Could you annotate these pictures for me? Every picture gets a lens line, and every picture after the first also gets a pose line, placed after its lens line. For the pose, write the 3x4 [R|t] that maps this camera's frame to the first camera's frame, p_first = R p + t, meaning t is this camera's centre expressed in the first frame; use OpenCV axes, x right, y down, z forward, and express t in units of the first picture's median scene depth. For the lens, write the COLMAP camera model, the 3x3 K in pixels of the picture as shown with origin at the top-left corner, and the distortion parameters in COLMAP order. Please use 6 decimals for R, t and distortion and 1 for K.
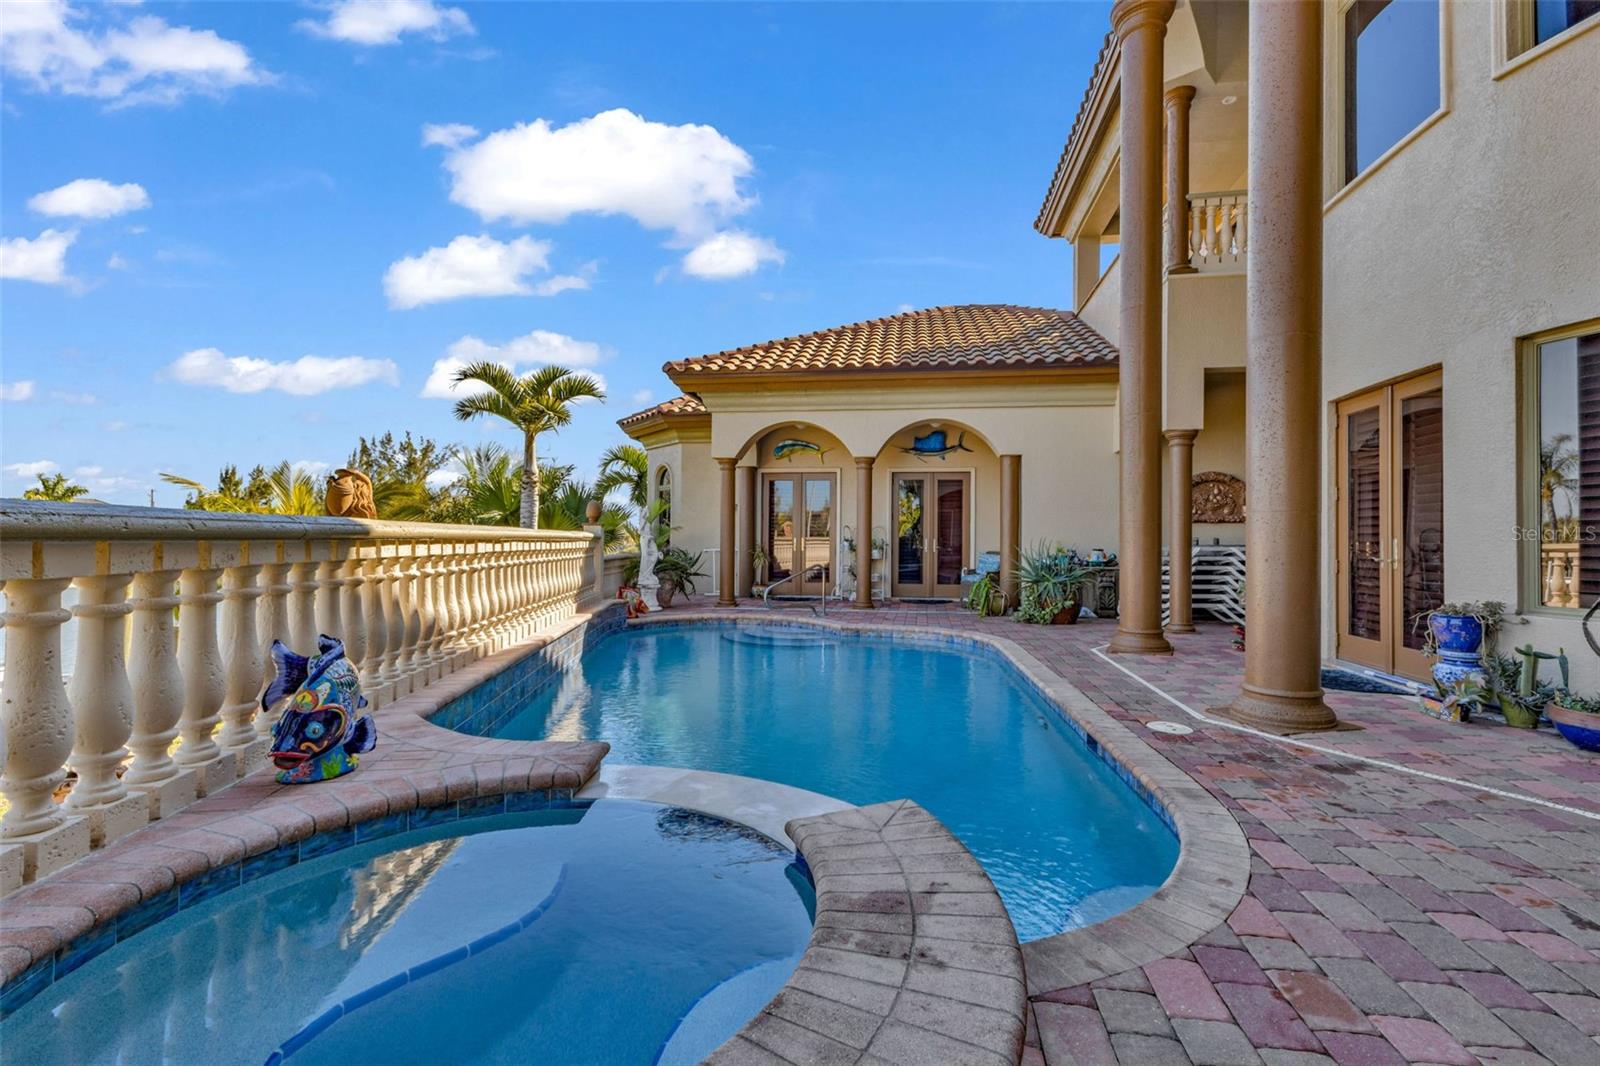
lens RADIAL K [[670.6, 0, 813.4], [0, 670.6, 532.3], [0, 0, 1]] dist [0.002734, 0.000379]
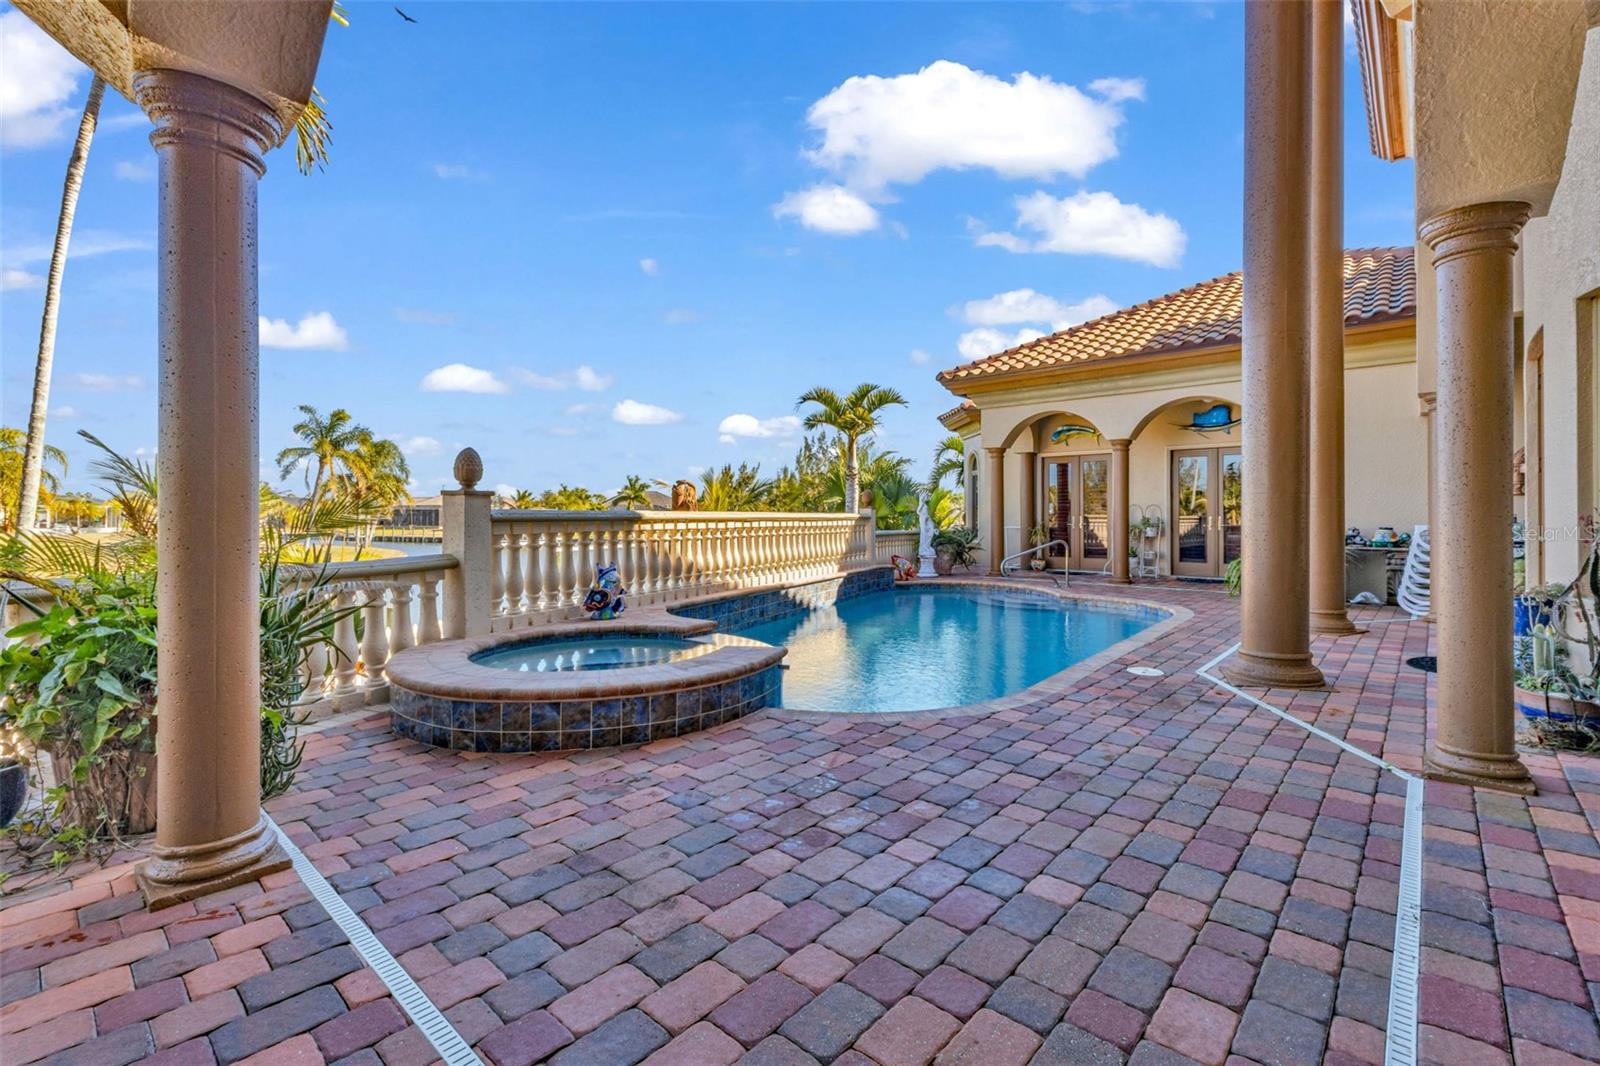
lens RADIAL K [[682.3, 0, 854.4], [0, 682.3, 523.0], [0, 0, 1]] dist [0.006542, 0.000411]
pose [[0.853815, -0.000598, -0.520577, 0.286621], [0.010480, 0.999816, 0.016040, -0.002731], [0.520472, -0.019151, 0.853664, -0.135860]]
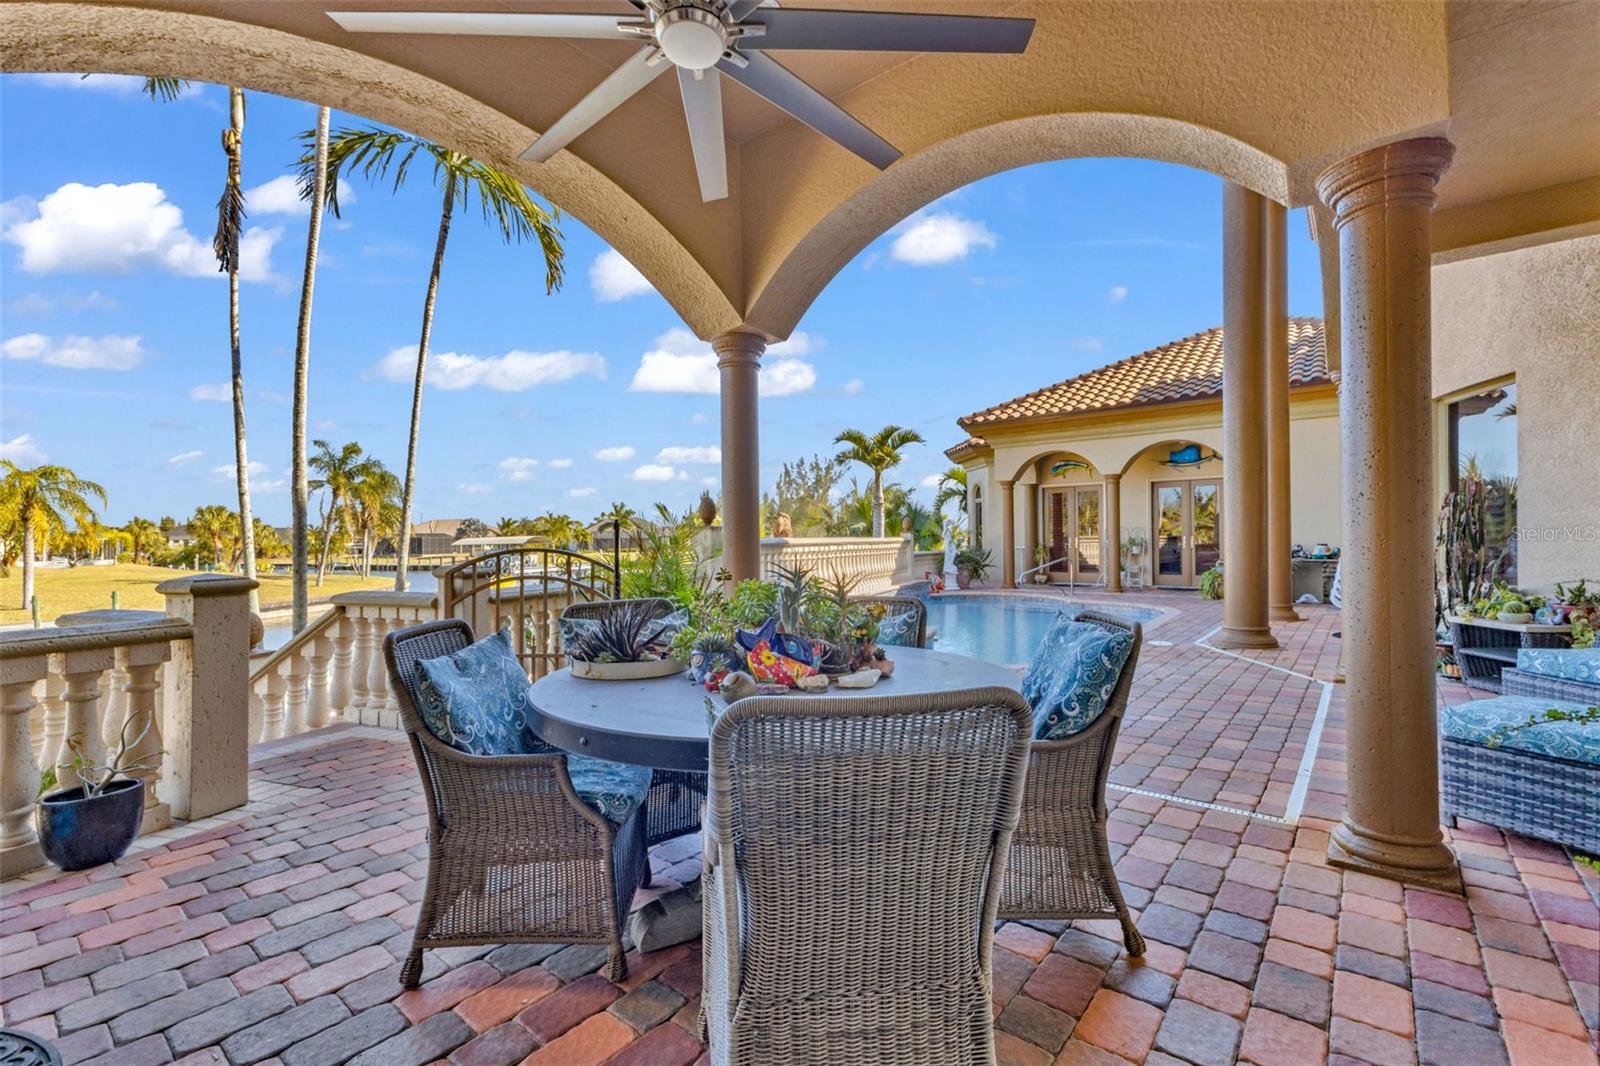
lens RADIAL K [[681.9, 0, 844.8], [0, 681.9, 549.8], [0, 0, 1]] dist [0.002068, 0.000095]
pose [[0.874332, -0.008557, -0.485252, 0.268597], [0.022251, 0.999500, 0.022467, -0.008669], [0.484817, -0.030441, 0.874085, -0.400611]]
